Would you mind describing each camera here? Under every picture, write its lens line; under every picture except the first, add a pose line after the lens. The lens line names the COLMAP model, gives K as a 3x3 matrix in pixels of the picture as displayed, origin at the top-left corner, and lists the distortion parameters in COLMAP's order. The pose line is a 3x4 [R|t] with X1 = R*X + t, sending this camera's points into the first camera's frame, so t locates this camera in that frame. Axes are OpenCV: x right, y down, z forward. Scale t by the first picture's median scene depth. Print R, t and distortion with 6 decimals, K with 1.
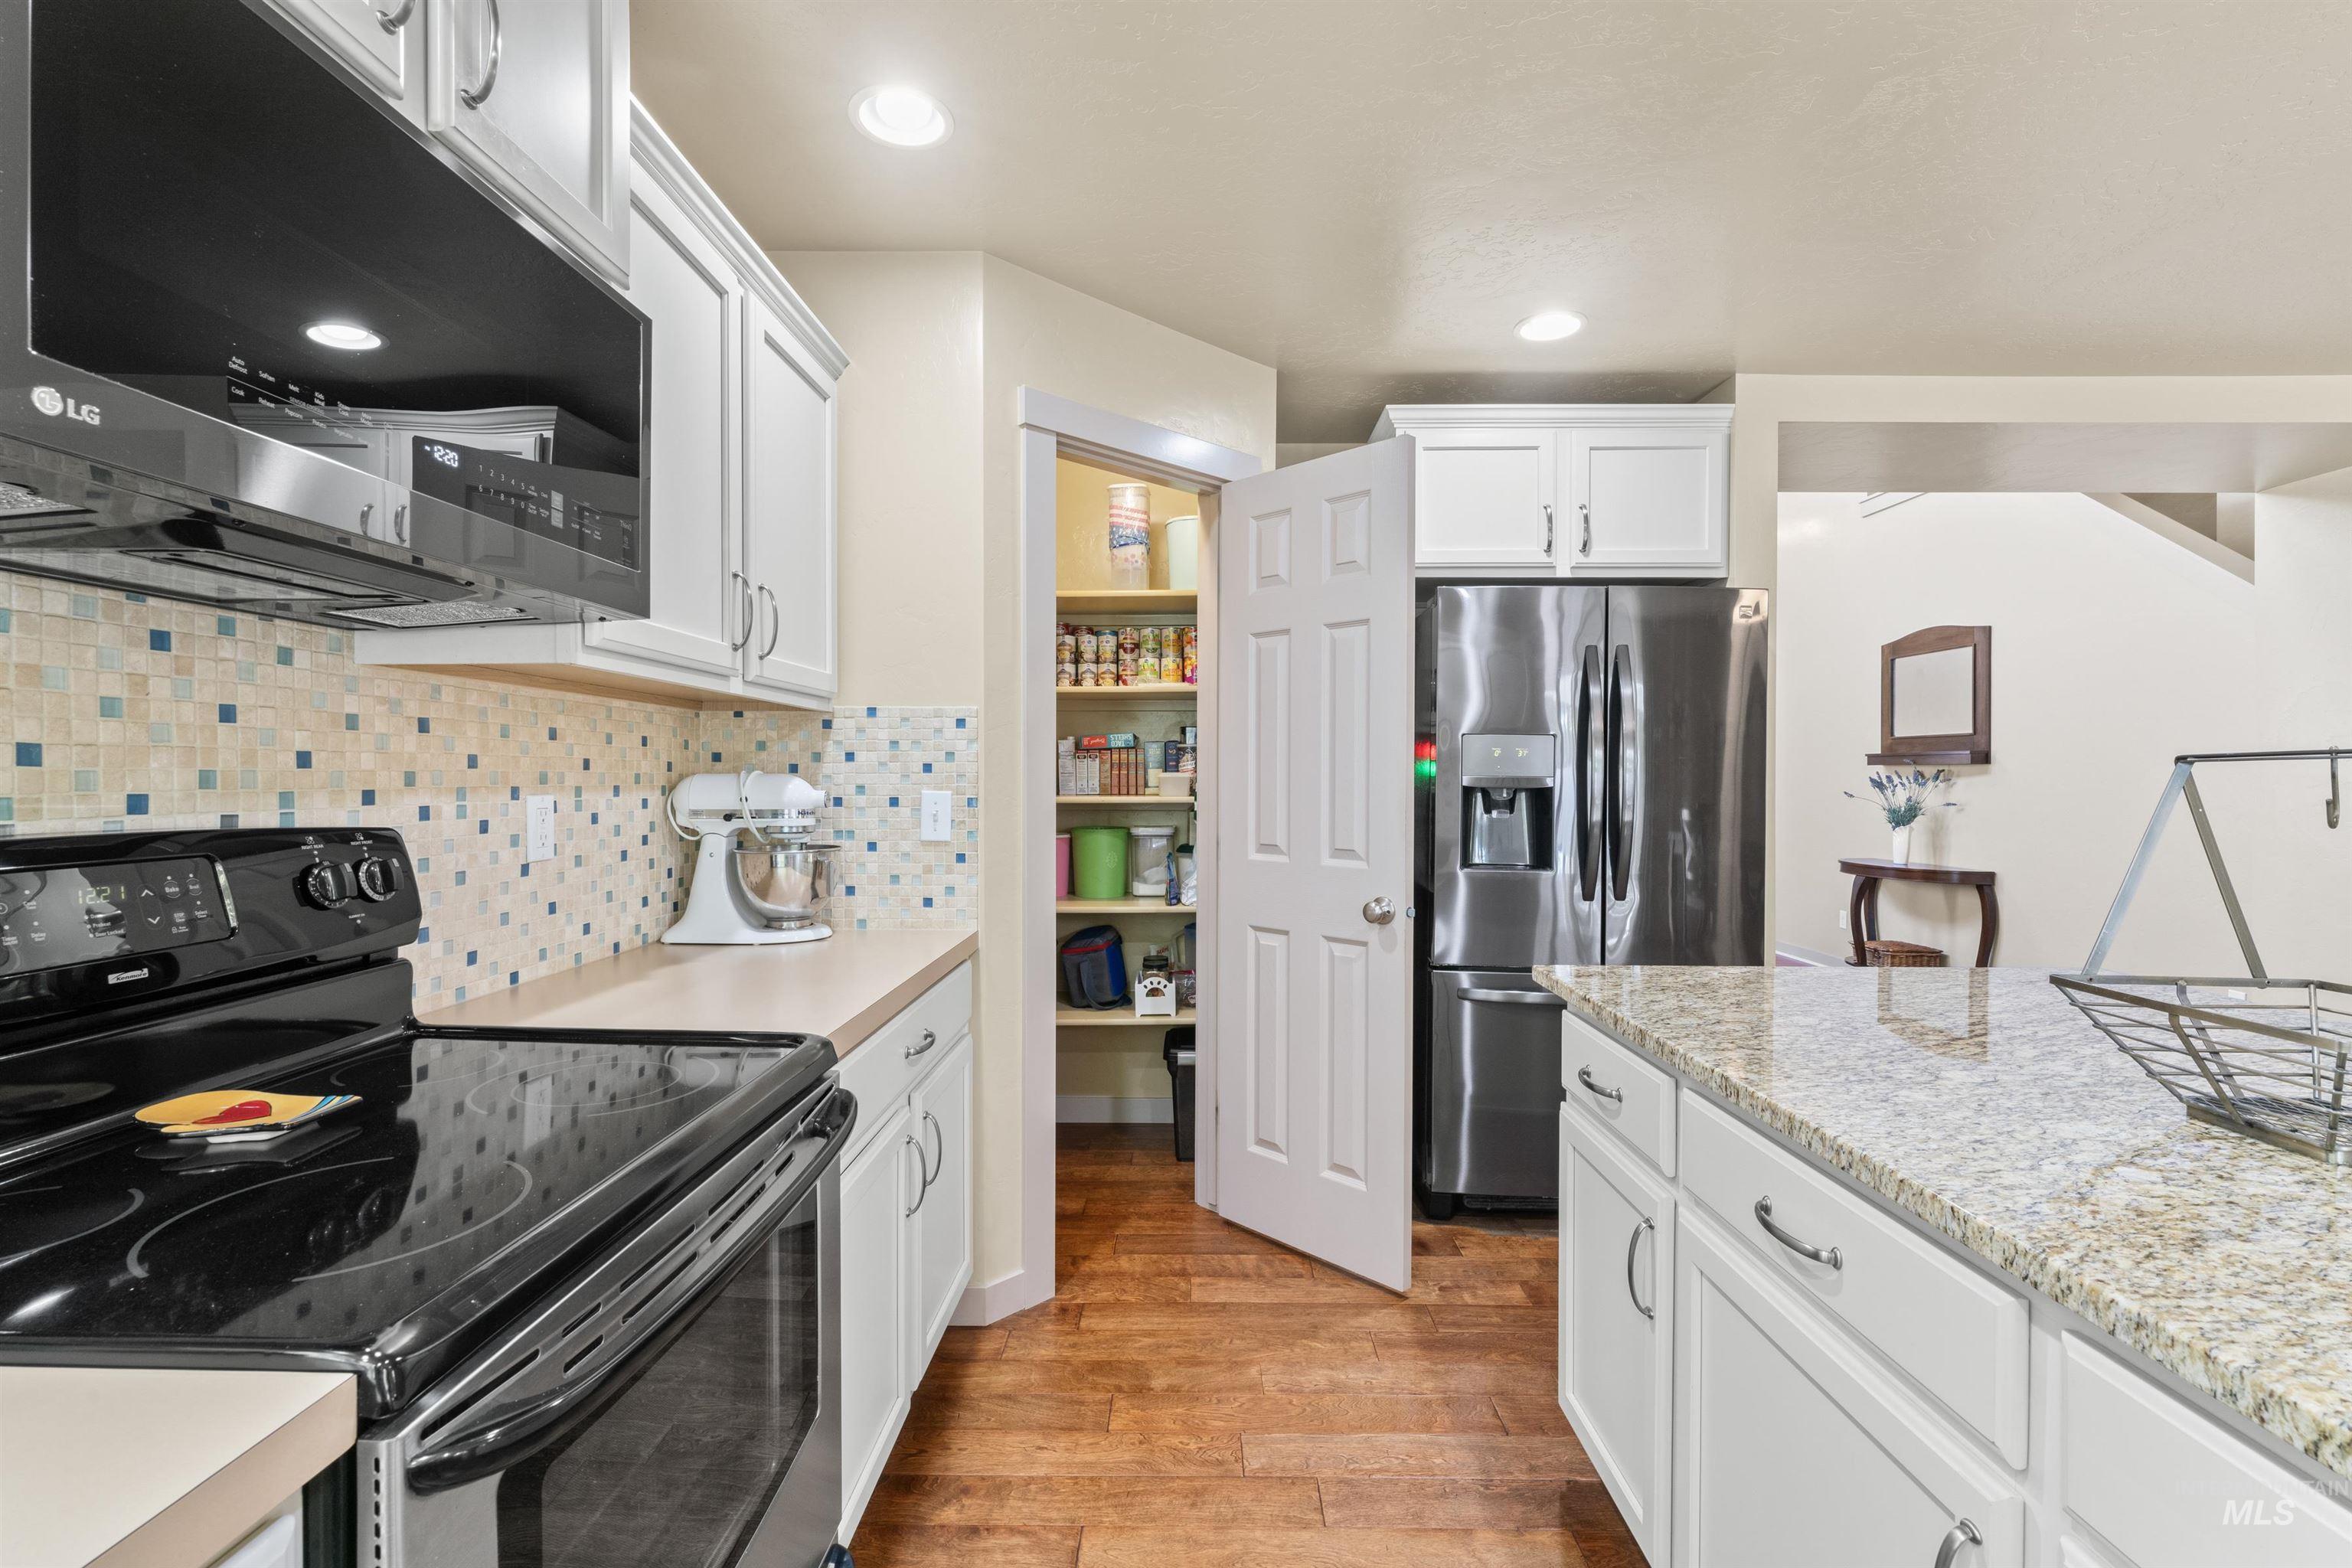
lens RADIAL K [[1061.4, 0, 1190.0], [0, 1061.4, 781.4], [0, 0, 1]] dist [0.009427, 0.000550]
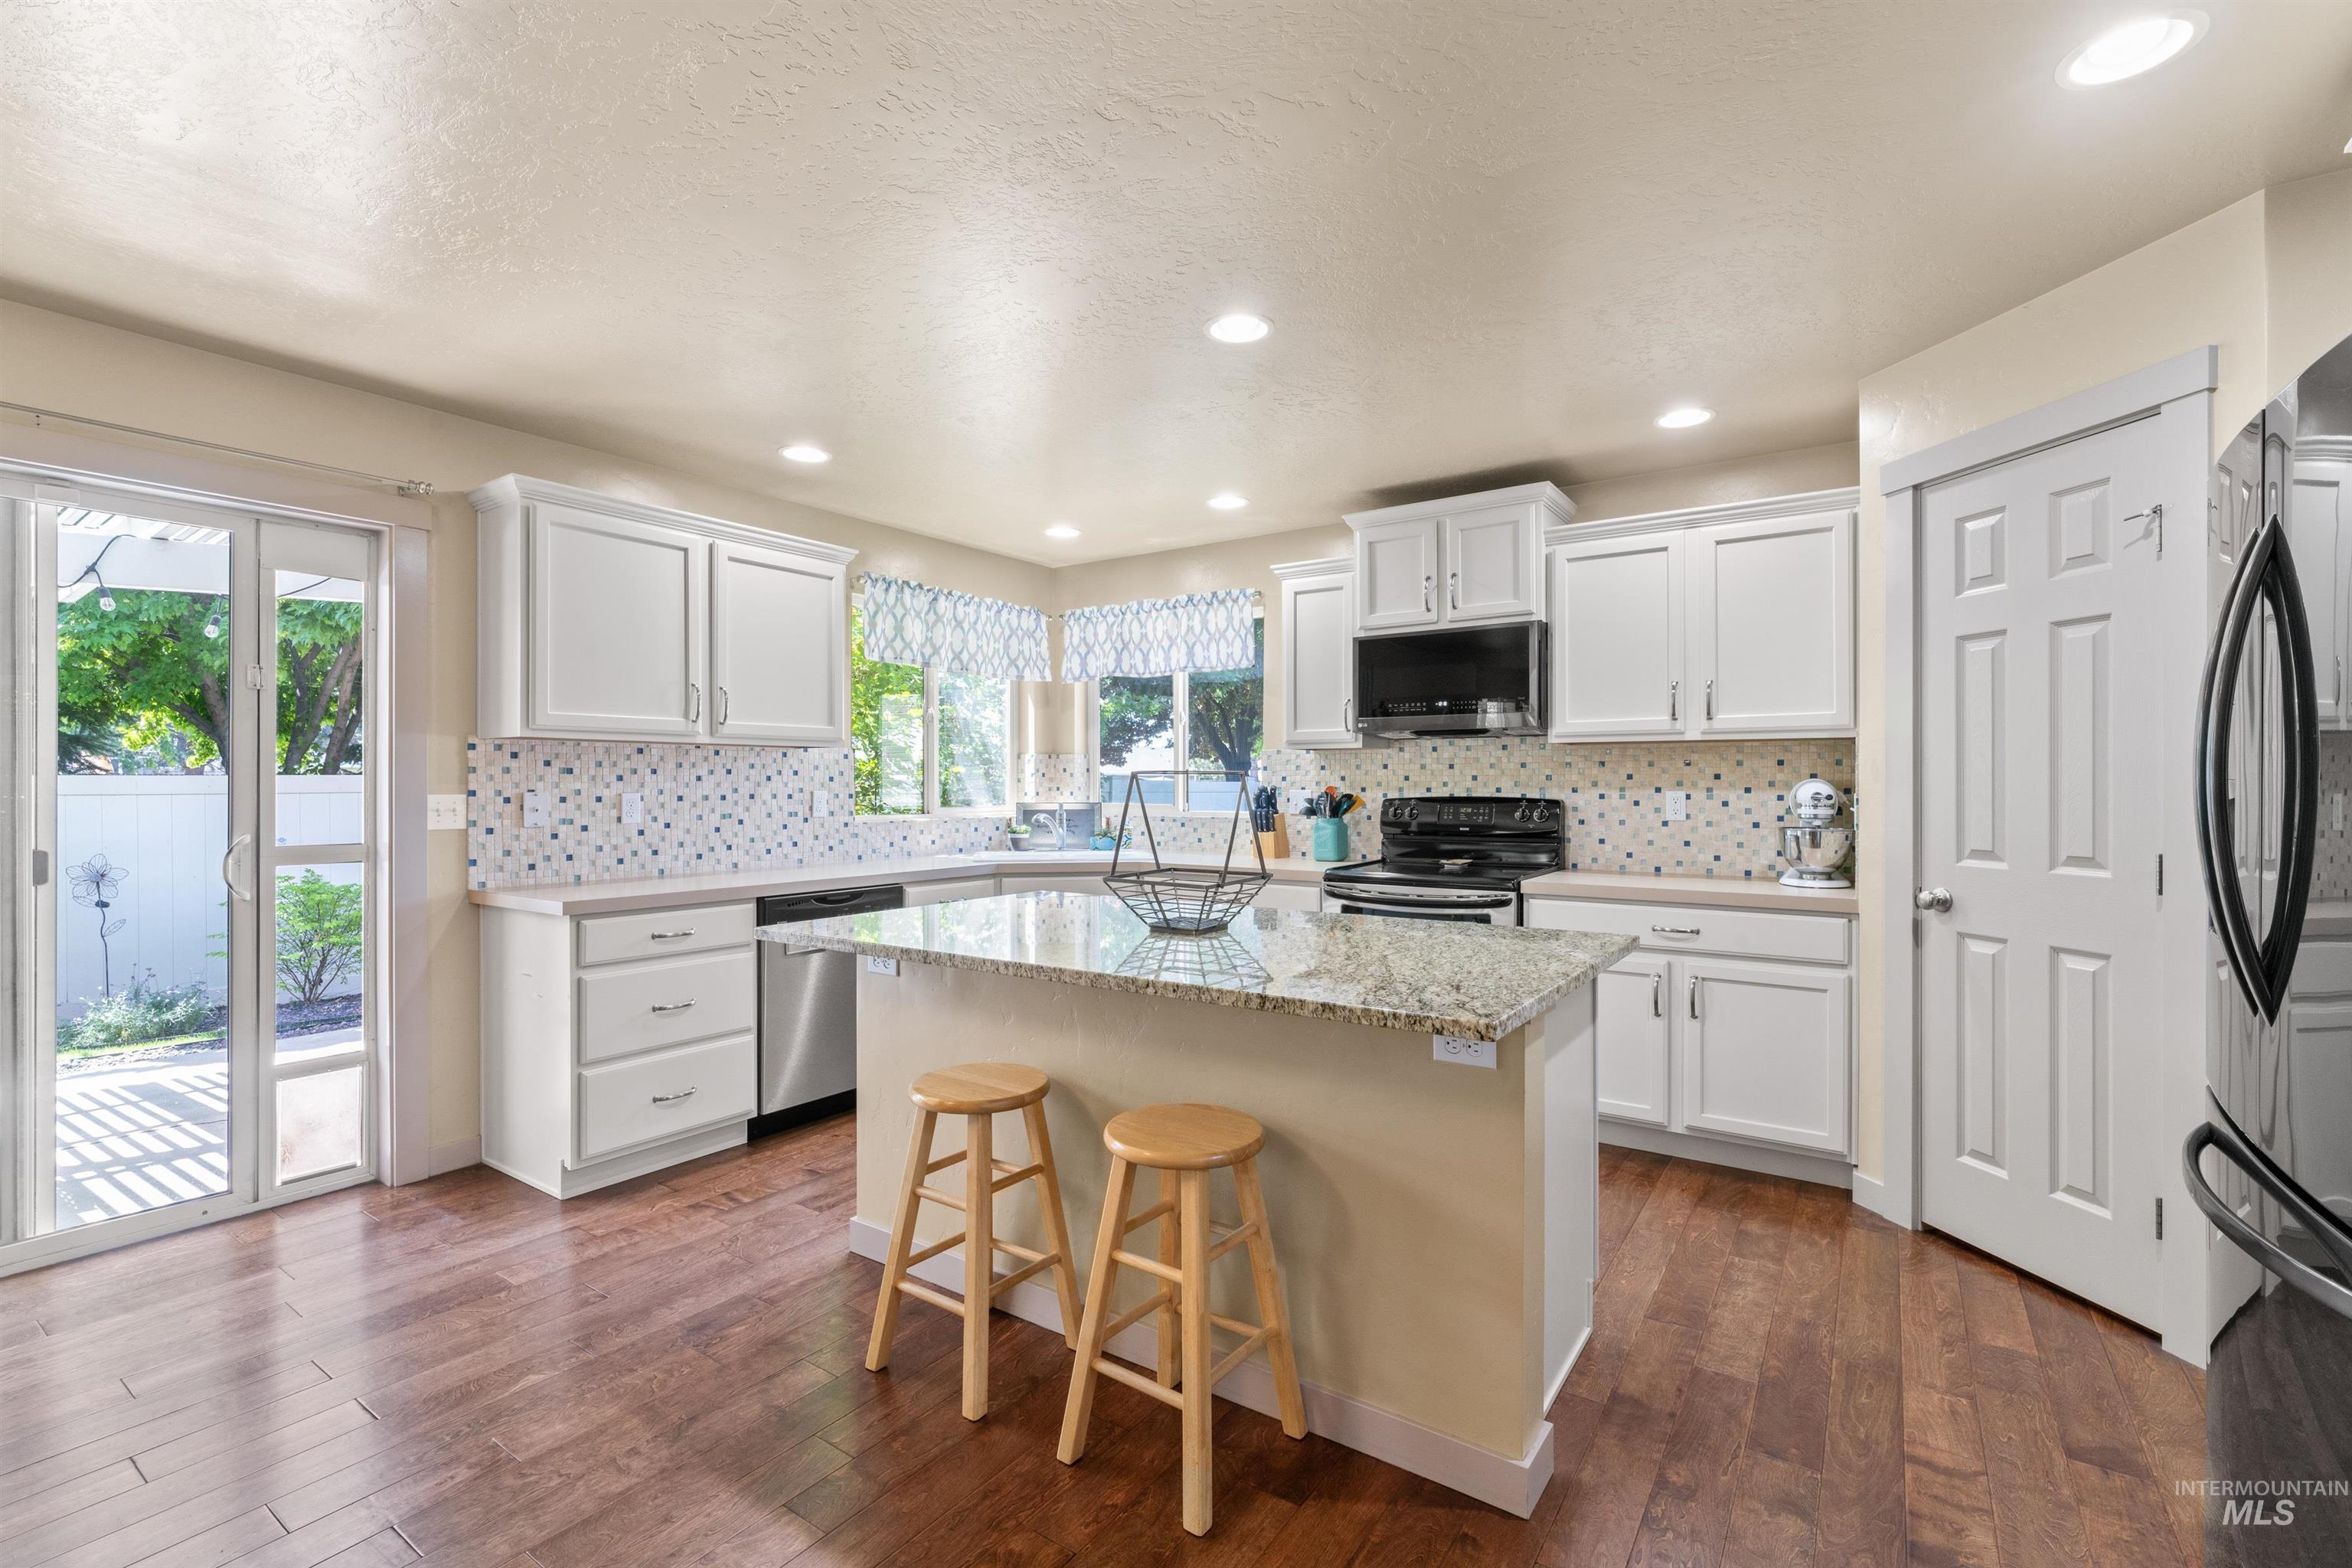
lens RADIAL K [[1023.1, 0, 1173.7], [0, 1023.1, 784.2], [0, 0, 1]] dist [-0.003480, -0.000141]
pose [[-0.562771, -0.000386, -0.826613, 1.680187], [-0.003832, 0.999990, 0.002142, -0.002197], [0.826604, 0.004373, -0.562767, 1.280388]]
